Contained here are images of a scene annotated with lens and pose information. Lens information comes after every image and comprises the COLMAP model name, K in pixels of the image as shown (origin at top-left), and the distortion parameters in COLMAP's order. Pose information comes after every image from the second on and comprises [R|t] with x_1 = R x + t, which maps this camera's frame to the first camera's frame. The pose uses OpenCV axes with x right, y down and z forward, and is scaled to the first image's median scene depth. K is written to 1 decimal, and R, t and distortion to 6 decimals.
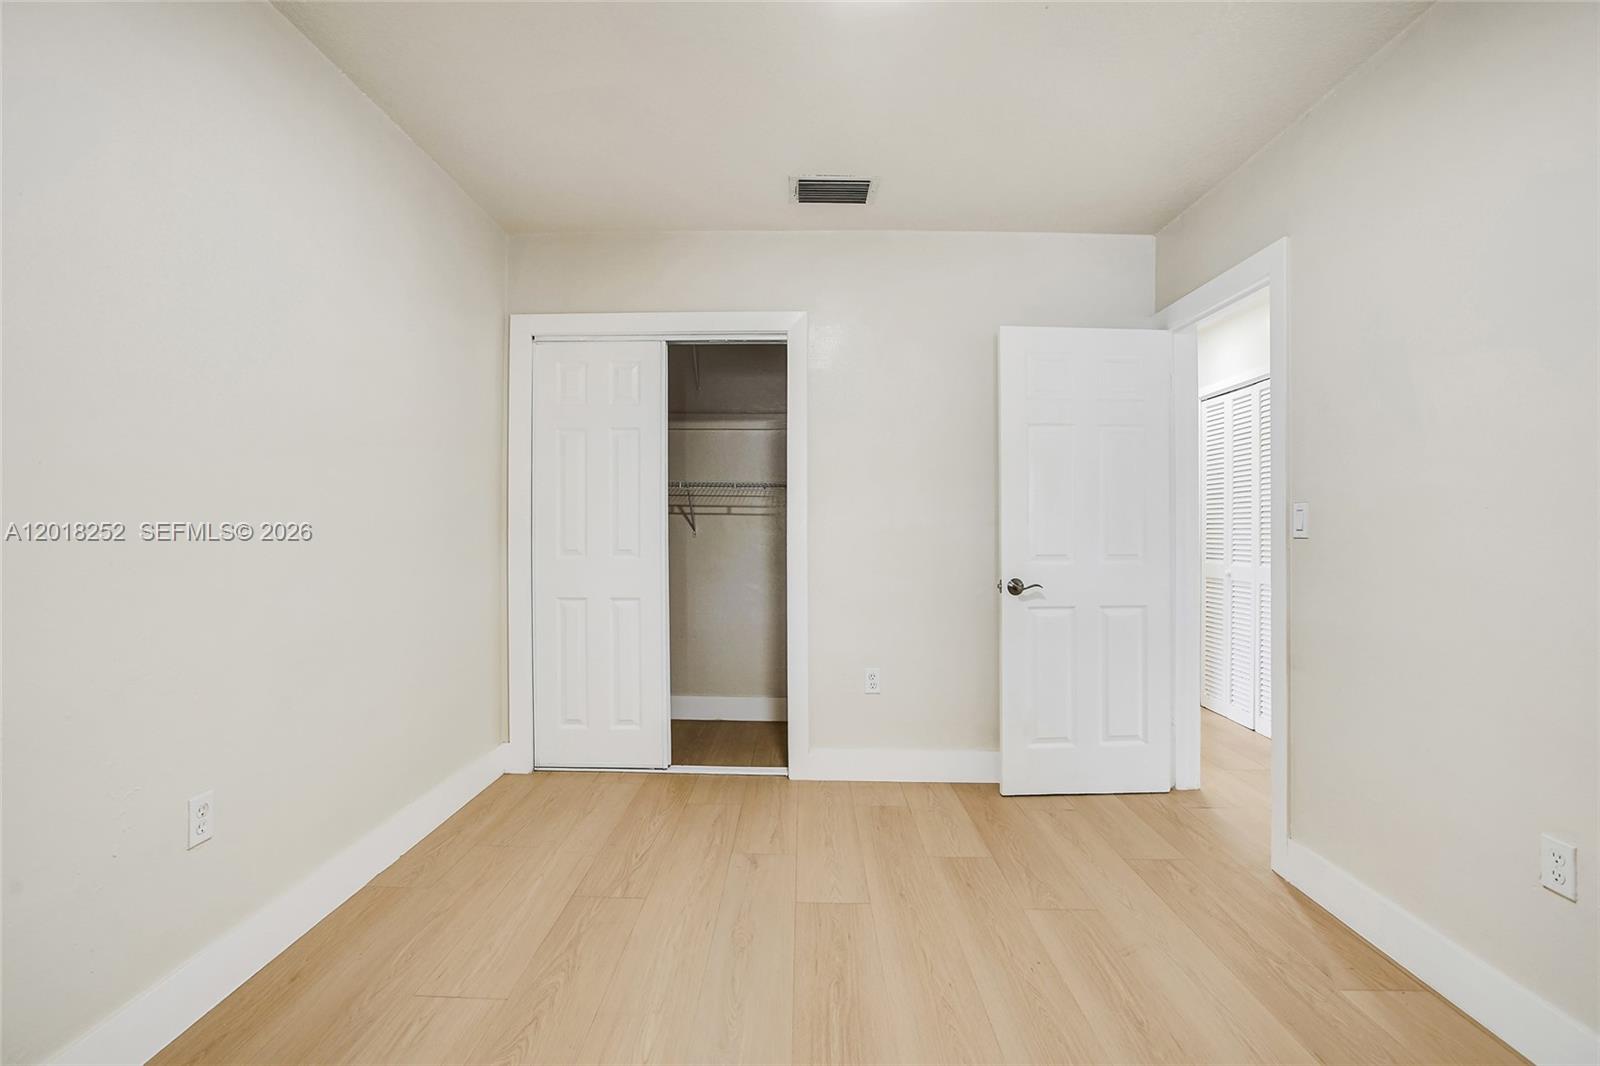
lens RADIAL K [[748.0, 0, 780.3], [0, 748.0, 548.9], [0, 0, 1]] dist [-0.024233, 0.000880]
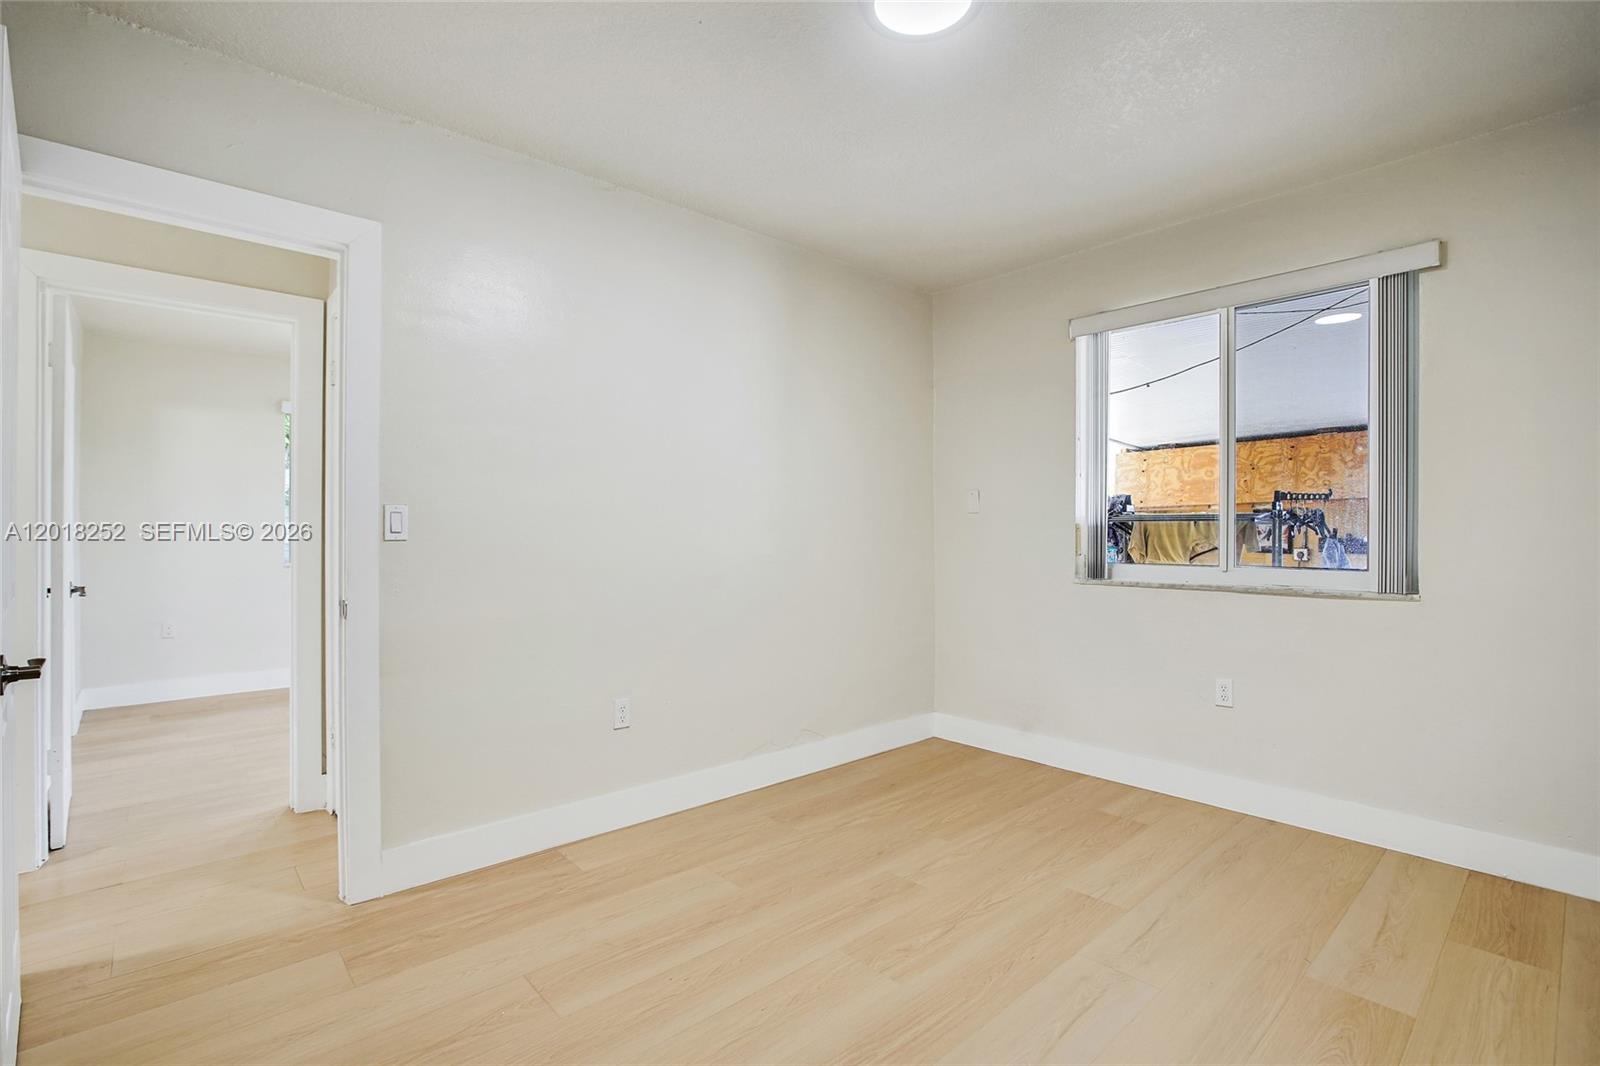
lens RADIAL K [[696.5, 0, 803.7], [0, 696.5, 530.1], [0, 0, 1]] dist [0.000990, 0.000385]
pose [[-0.710930, 0.003734, 0.703253, -0.351485], [0.006501, 0.999978, 0.001263, -0.026489], [-0.703232, 0.005470, -0.710939, 1.272502]]
